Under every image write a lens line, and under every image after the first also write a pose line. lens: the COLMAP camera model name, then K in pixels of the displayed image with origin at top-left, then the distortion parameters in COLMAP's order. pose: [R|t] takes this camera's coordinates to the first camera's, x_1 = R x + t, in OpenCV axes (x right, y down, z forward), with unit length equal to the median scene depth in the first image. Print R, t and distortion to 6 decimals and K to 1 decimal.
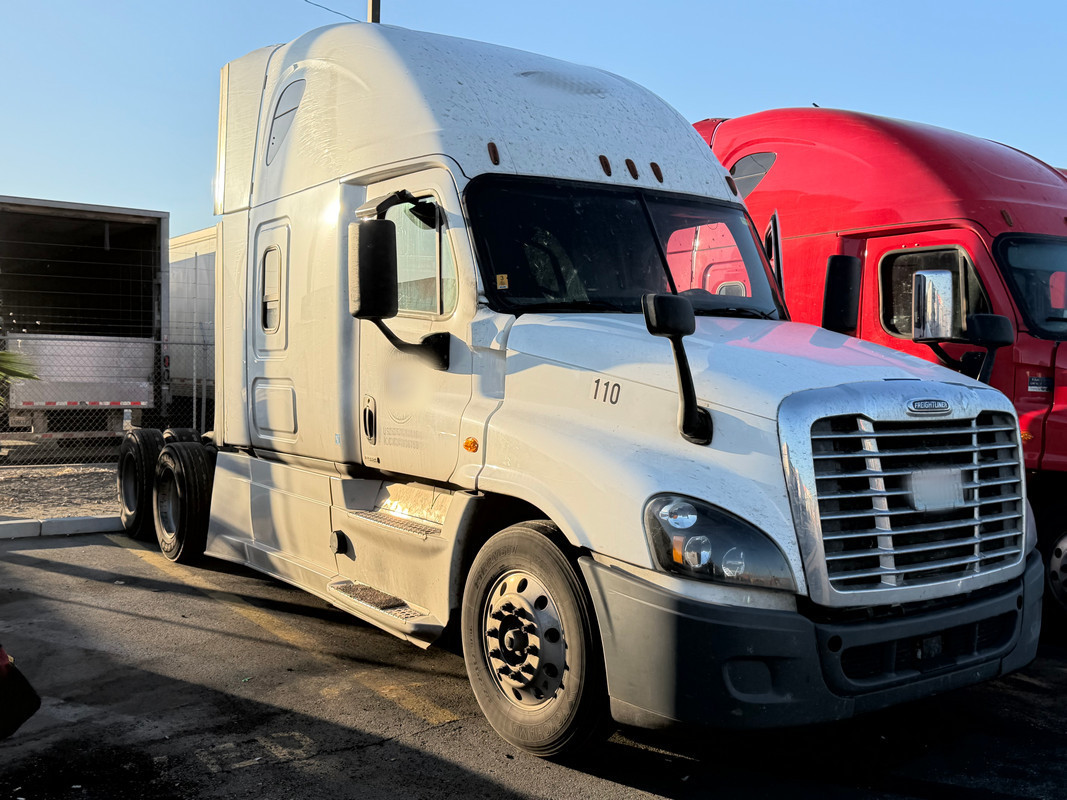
lens RADIAL K [[1062.6, 0, 533.5], [0, 1062.6, 400.0], [0, 0, 1]] dist [-0.015081, -0.005878]
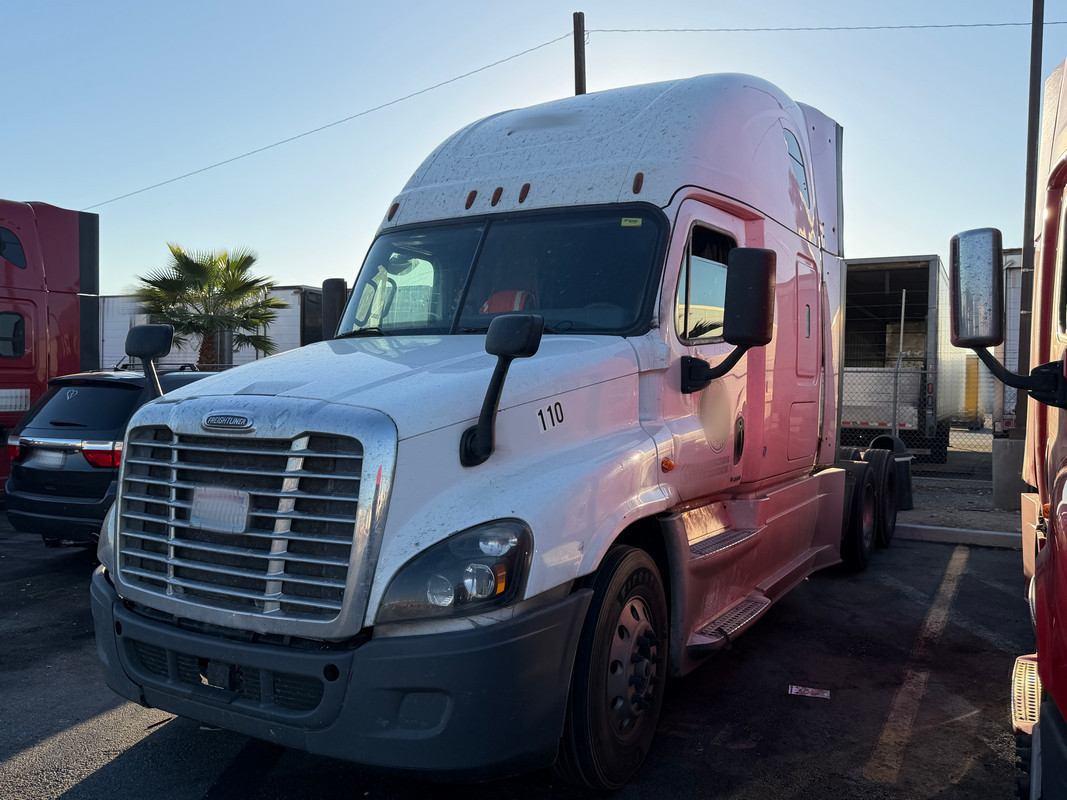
lens RADIAL K [[873.4, 0, 533.5], [0, 873.4, 400.0], [0, 0, 1]] dist [0.007723, 0.001430]
pose [[0.448978, 0.006317, -0.893520, 1.137805], [-0.030938, 0.999485, -0.008480, -0.014739], [0.893007, 0.031451, 0.448943, 0.846233]]
